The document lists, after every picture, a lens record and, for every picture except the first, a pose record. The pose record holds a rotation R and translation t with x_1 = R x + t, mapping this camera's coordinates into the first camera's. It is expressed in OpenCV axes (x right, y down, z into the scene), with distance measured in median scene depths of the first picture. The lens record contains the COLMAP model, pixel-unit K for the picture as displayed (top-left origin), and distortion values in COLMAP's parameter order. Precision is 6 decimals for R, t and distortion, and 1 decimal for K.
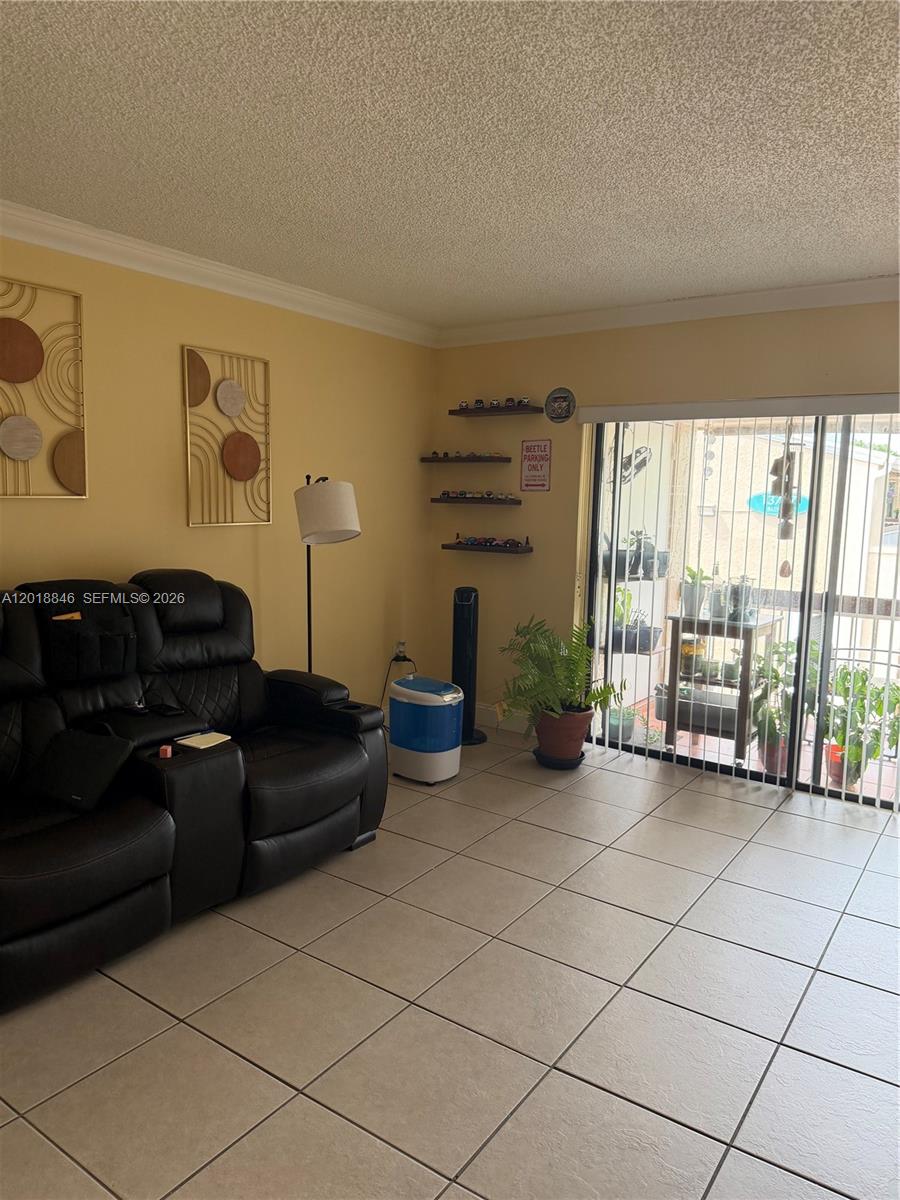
lens RADIAL K [[839.2, 0, 446.7], [0, 839.2, 598.9], [0, 0, 1]] dist [0.003711, -0.006032]
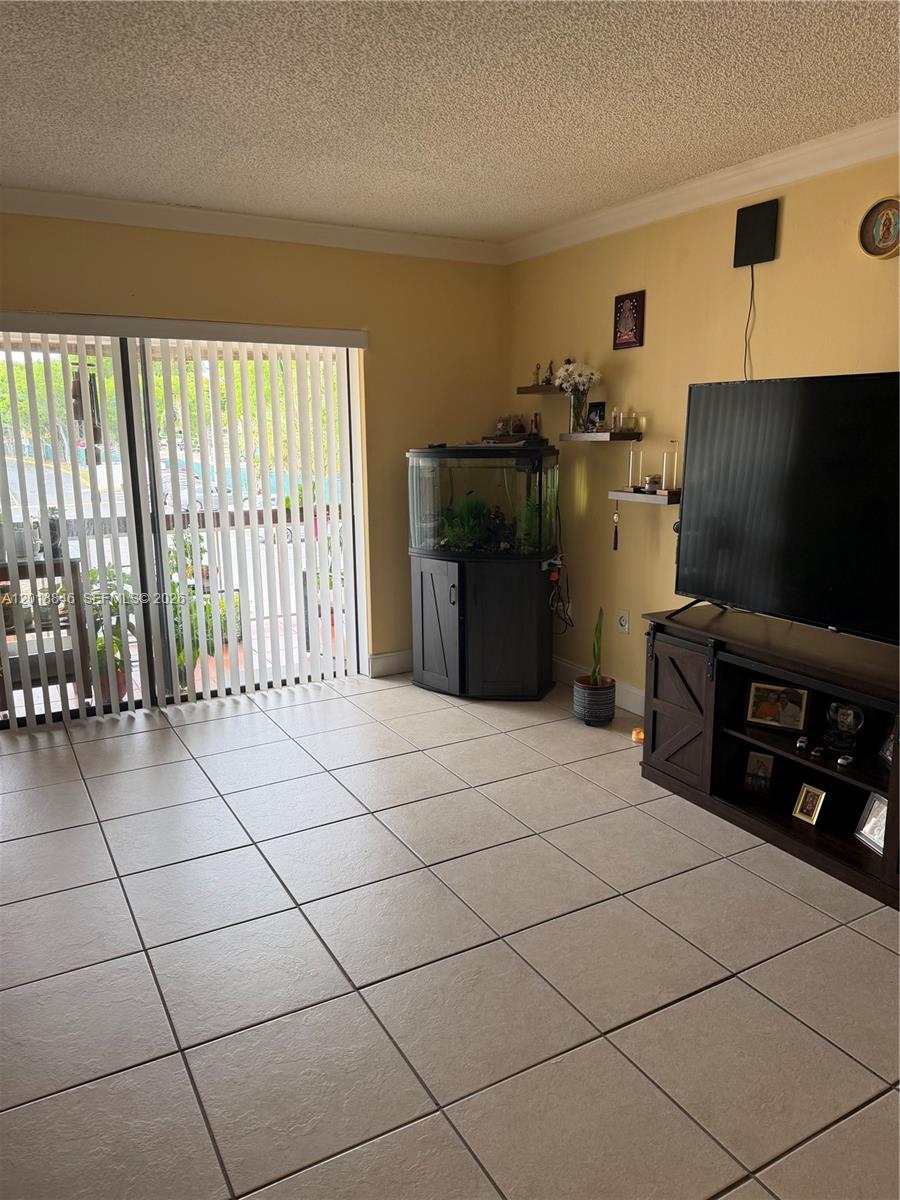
lens RADIAL K [[839.2, 0, 445.1], [0, 839.2, 600.9], [0, 0, 1]] dist [0.003711, -0.006032]
pose [[0.433200, -0.216719, 0.874854, -0.303176], [0.132475, 0.975429, 0.176036, -0.034841], [-0.891509, 0.039637, 0.451266, 0.206277]]
